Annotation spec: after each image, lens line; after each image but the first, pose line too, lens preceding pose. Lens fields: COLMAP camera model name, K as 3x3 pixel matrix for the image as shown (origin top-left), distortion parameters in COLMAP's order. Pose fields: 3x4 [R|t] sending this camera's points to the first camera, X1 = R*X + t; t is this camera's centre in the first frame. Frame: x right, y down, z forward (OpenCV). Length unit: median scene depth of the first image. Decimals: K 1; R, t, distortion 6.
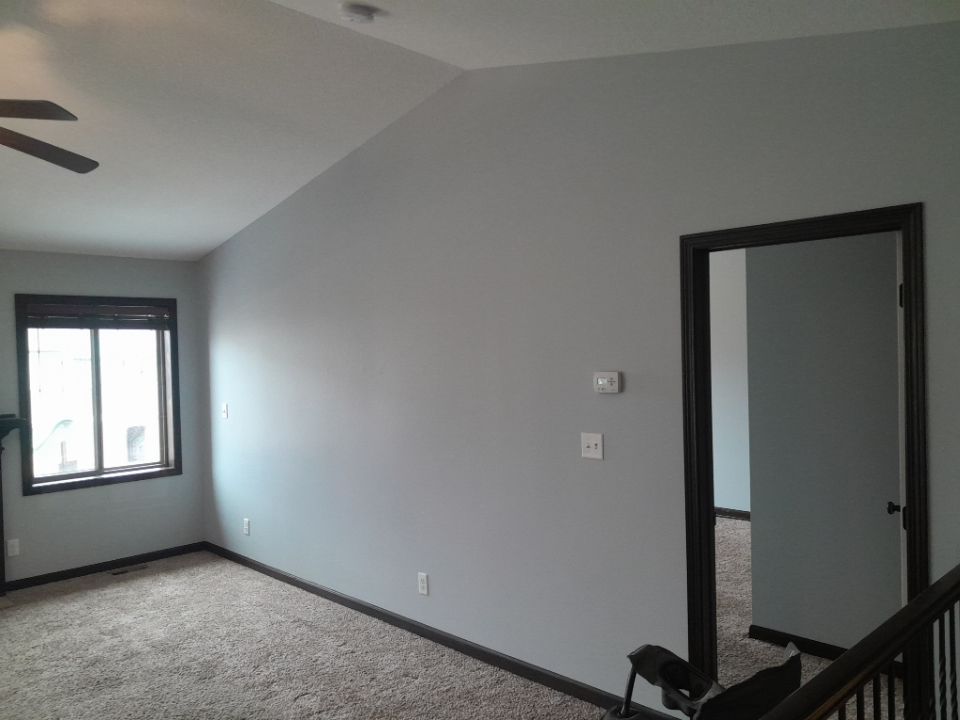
lens RADIAL K [[750.7, 0, 480.0], [0, 750.7, 360.0], [0, 0, 1]] dist [0.004547, 0.005329]
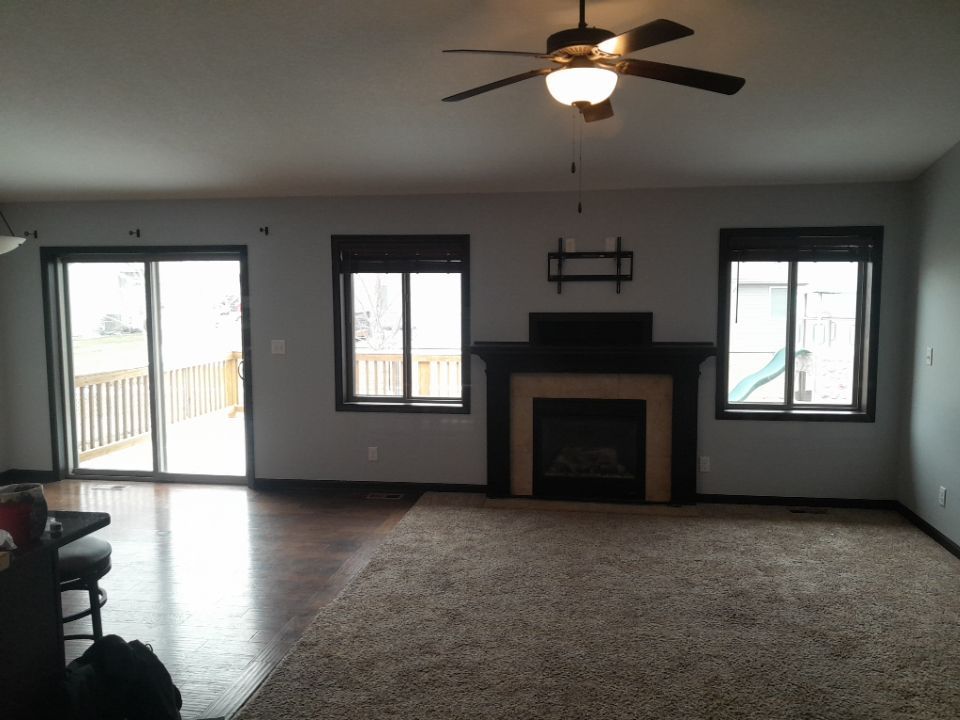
lens RADIAL K [[750.7, 0, 480.0], [0, 750.7, 360.0], [0, 0, 1]] dist [0.004547, 0.005329]
pose [[0.595895, 0.093656, -0.797583, 0.042502], [-0.020428, 0.994623, 0.101531, -0.005552], [0.802803, -0.044209, 0.594604, 0.098589]]
